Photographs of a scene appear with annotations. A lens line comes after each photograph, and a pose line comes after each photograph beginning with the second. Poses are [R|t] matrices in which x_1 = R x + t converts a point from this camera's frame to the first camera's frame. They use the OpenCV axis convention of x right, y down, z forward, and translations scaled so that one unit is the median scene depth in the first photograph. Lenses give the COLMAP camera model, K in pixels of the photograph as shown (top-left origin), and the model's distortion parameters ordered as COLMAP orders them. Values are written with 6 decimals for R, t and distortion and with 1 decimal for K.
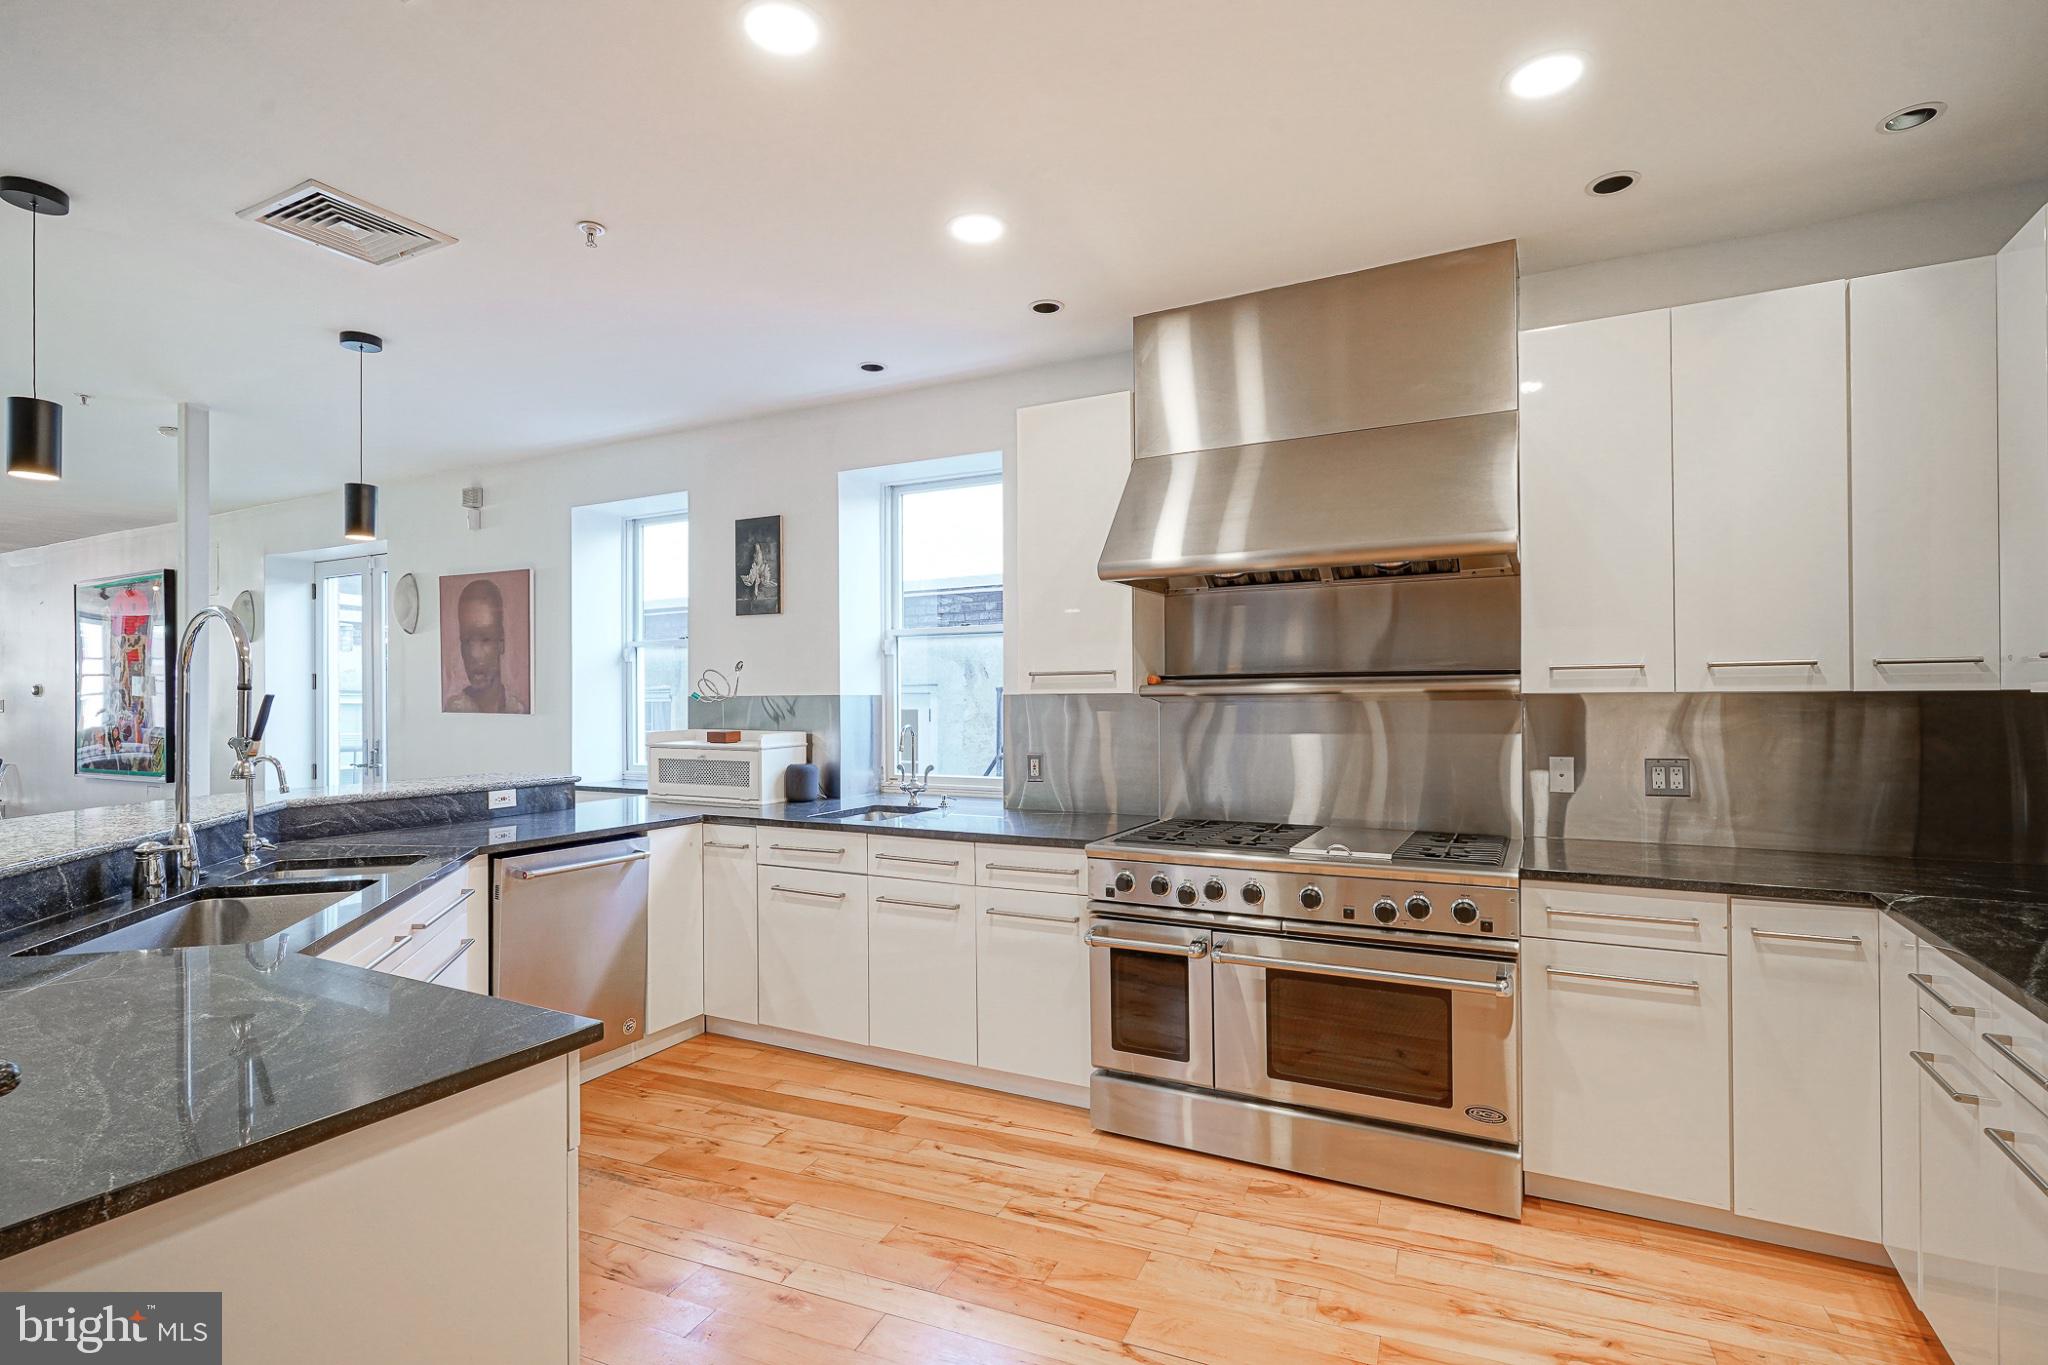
lens RADIAL K [[979.9, 0, 1047.4], [0, 979.9, 685.3], [0, 0, 1]] dist [-0.003068, 0.003444]
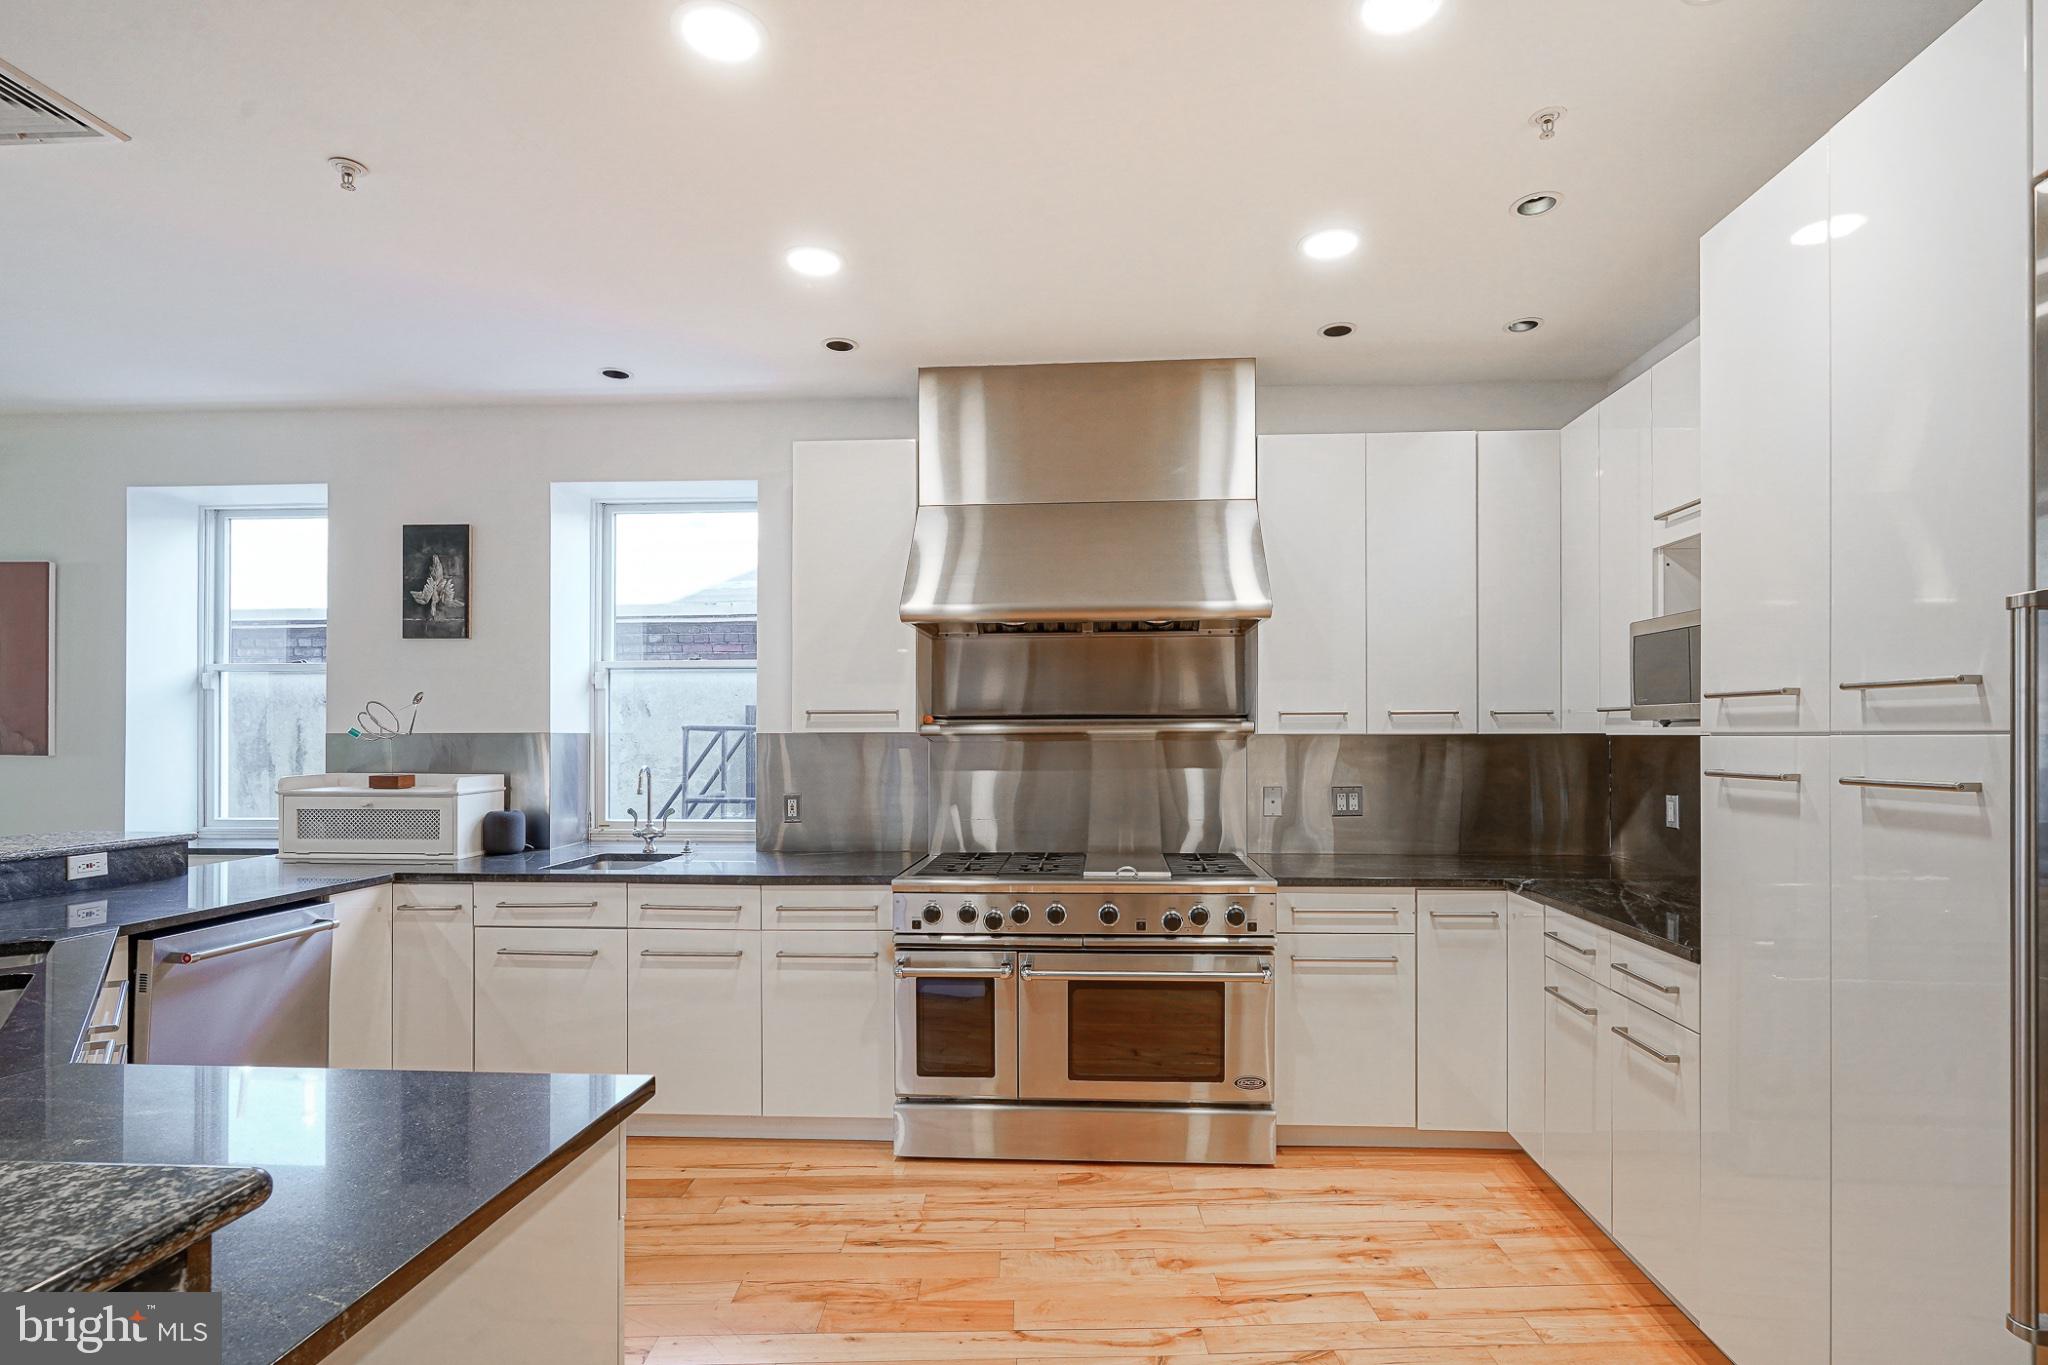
lens RADIAL K [[979.9, 0, 1061.6], [0, 979.9, 727.3], [0, 0, 1]] dist [-0.003068, 0.003444]
pose [[0.912354, 0.009397, 0.409294, -0.213989], [-0.009058, 0.999955, -0.002768, 0.004531], [-0.409302, -0.001182, 0.912398, -0.005327]]
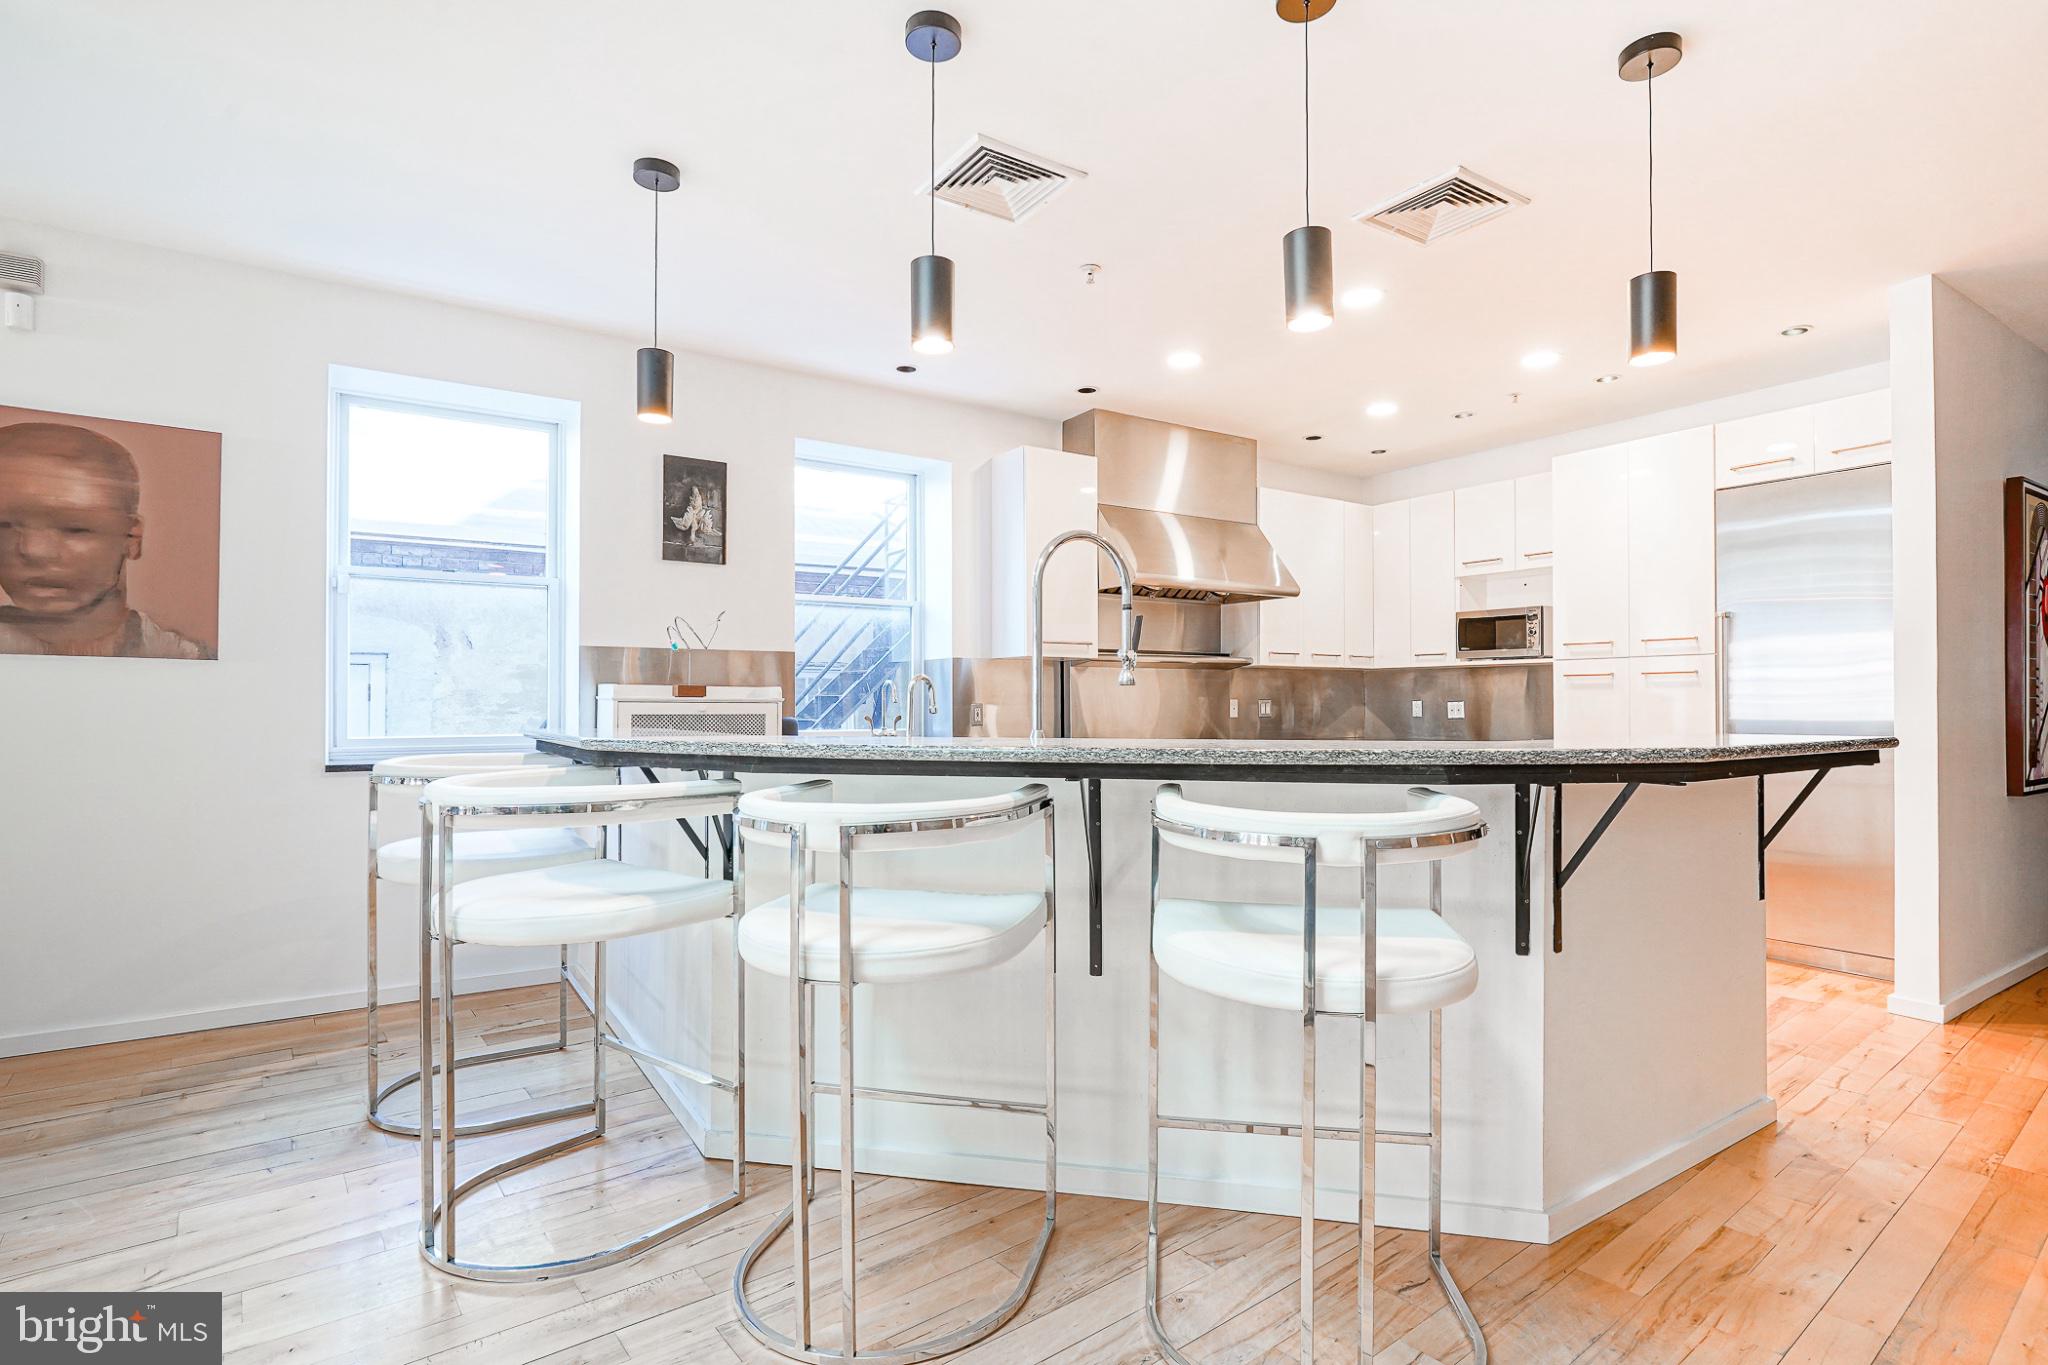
lens RADIAL K [[979.9, 0, 1038.7], [0, 979.9, 689.7], [0, 0, 1]] dist [-0.003068, 0.003444]
pose [[0.491028, 0.019574, 0.870924, -1.389126], [-0.011936, 0.999805, -0.015741, 0.088932], [-0.871062, -0.002666, 0.491166, 0.369575]]
